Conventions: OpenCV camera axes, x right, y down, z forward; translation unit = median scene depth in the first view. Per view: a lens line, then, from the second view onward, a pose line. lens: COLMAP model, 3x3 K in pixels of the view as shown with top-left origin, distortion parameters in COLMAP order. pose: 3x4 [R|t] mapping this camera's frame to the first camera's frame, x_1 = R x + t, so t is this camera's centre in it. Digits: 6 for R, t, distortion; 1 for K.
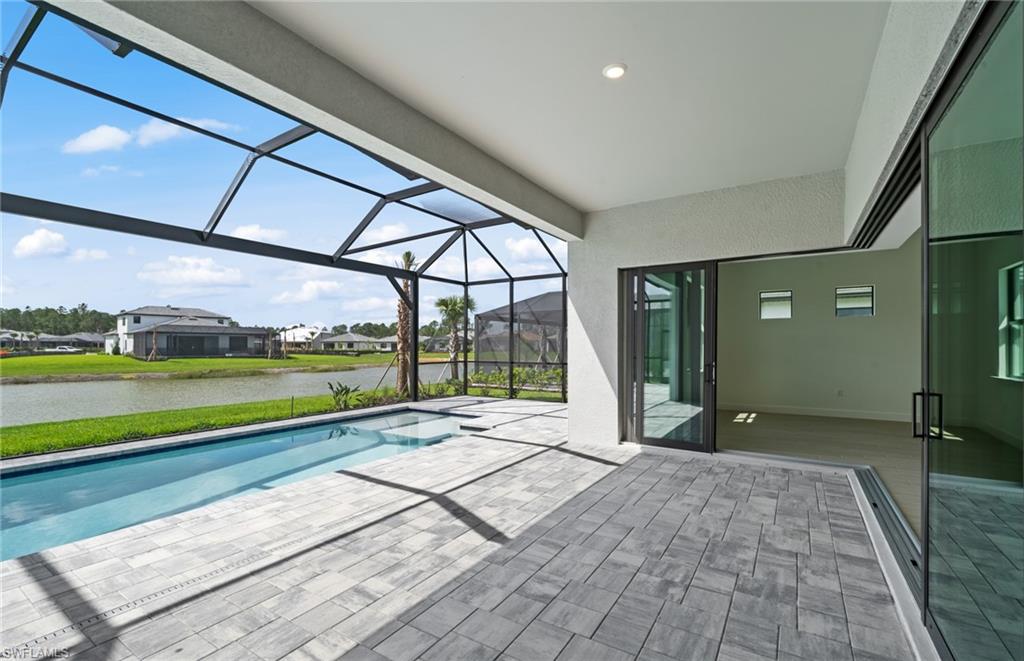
lens RADIAL K [[440.1, 0, 509.5], [0, 440.1, 344.8], [0, 0, 1]] dist [0.000153, 0.000126]
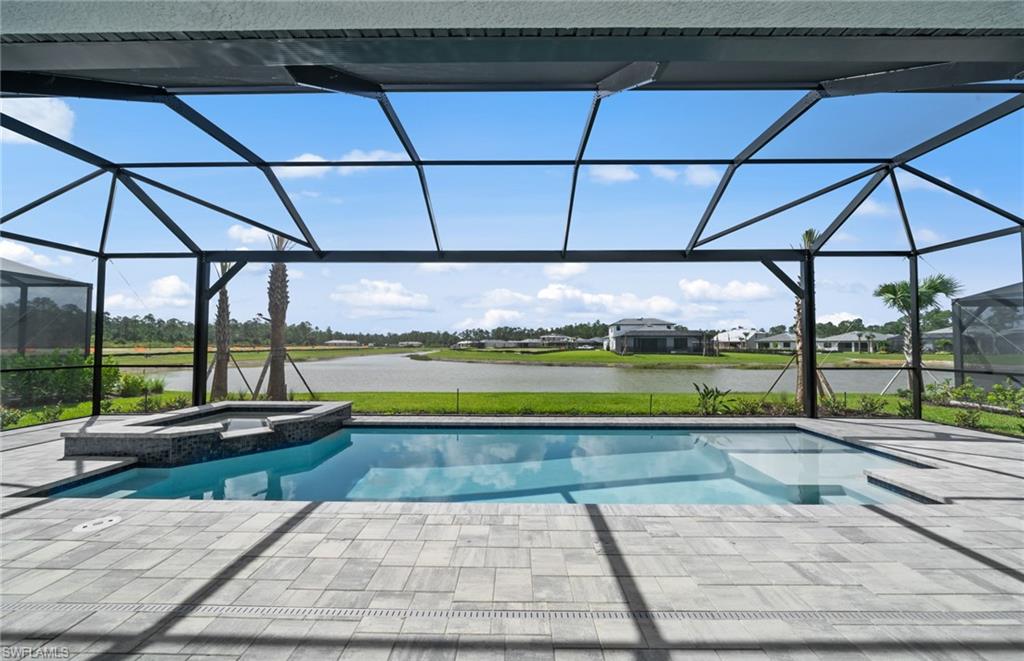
lens RADIAL K [[353.9, 0, 511.8], [0, 353.9, 333.3], [0, 0, 1]] dist [-0.008085, 0.000050]
pose [[0.529215, -0.027594, -0.848039, 0.027896], [0.000974, 0.999490, -0.031914, 0.000675], [0.848487, 0.016063, 0.528972, 0.199443]]
